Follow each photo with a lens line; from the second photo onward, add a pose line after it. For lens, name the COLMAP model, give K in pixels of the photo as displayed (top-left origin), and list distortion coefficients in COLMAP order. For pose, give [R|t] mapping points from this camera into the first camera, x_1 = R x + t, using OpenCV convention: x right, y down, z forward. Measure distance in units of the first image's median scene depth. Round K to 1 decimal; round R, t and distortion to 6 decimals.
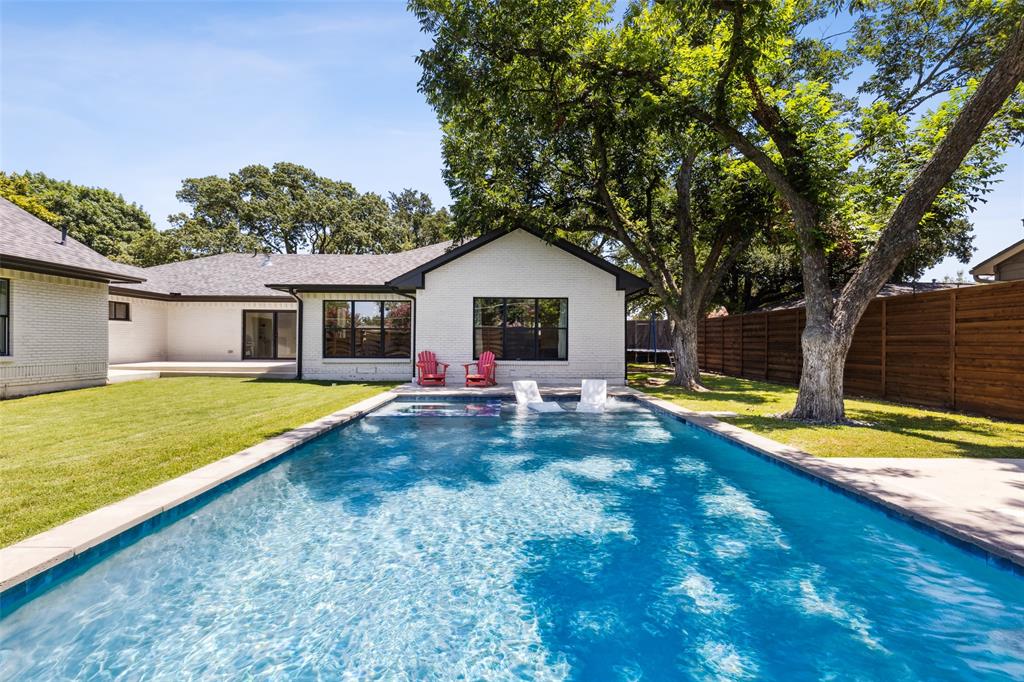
lens RADIAL K [[465.3, 0, 511.0], [0, 465.3, 341.6], [0, 0, 1]] dist [0.009307, -0.003082]
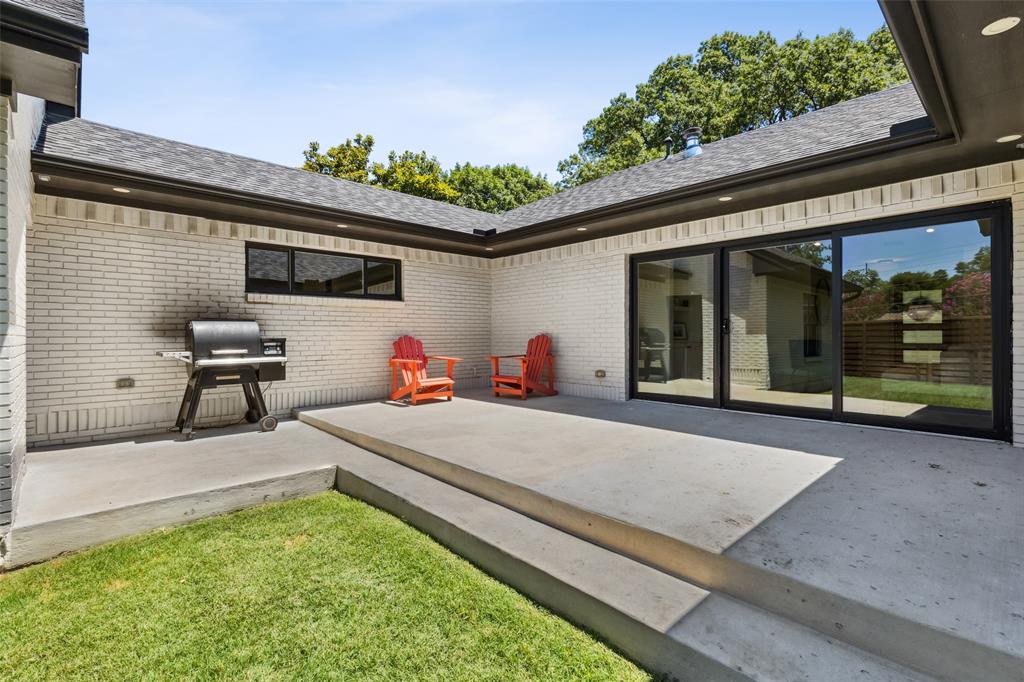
lens RADIAL K [[465.3, 0, 509.7], [0, 465.3, 336.8], [0, 0, 1]] dist [0.009307, -0.003082]
pose [[0.662053, -0.003643, -0.749448, -0.249548], [0.007524, 0.999970, 0.001786, -0.005792], [0.749420, -0.006821, 0.662060, 0.469882]]
